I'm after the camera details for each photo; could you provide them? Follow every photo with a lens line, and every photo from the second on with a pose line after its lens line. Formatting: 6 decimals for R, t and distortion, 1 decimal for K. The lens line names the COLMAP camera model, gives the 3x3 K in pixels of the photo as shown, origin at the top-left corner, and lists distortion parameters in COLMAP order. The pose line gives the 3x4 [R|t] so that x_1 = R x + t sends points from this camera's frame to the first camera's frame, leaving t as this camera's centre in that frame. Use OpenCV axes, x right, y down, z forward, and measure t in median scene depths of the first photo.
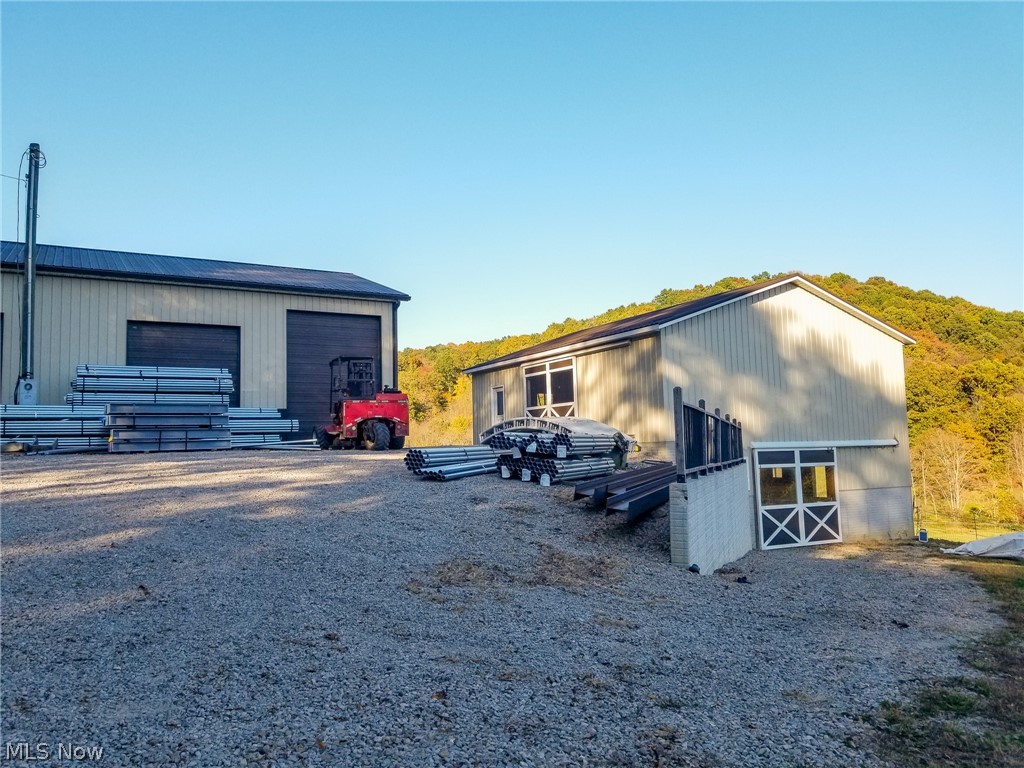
lens RADIAL K [[829.9, 0, 520.5], [0, 829.9, 379.2], [0, 0, 1]] dist [0.065788, -0.092908]
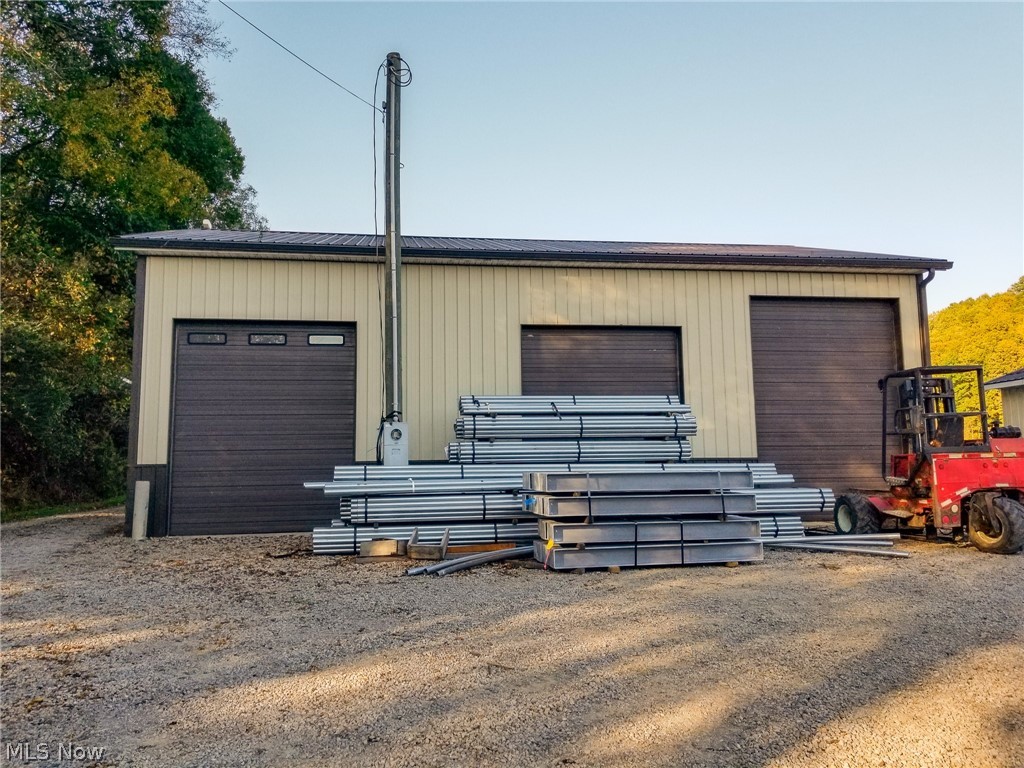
lens RADIAL K [[829.9, 0, 513.4], [0, 829.9, 382.1], [0, 0, 1]] dist [0.065788, -0.092908]
pose [[0.940014, -0.029042, -0.339897, -0.274312], [0.025241, 0.999560, -0.015600, -0.017062], [0.340200, 0.006085, 0.940333, 0.419143]]
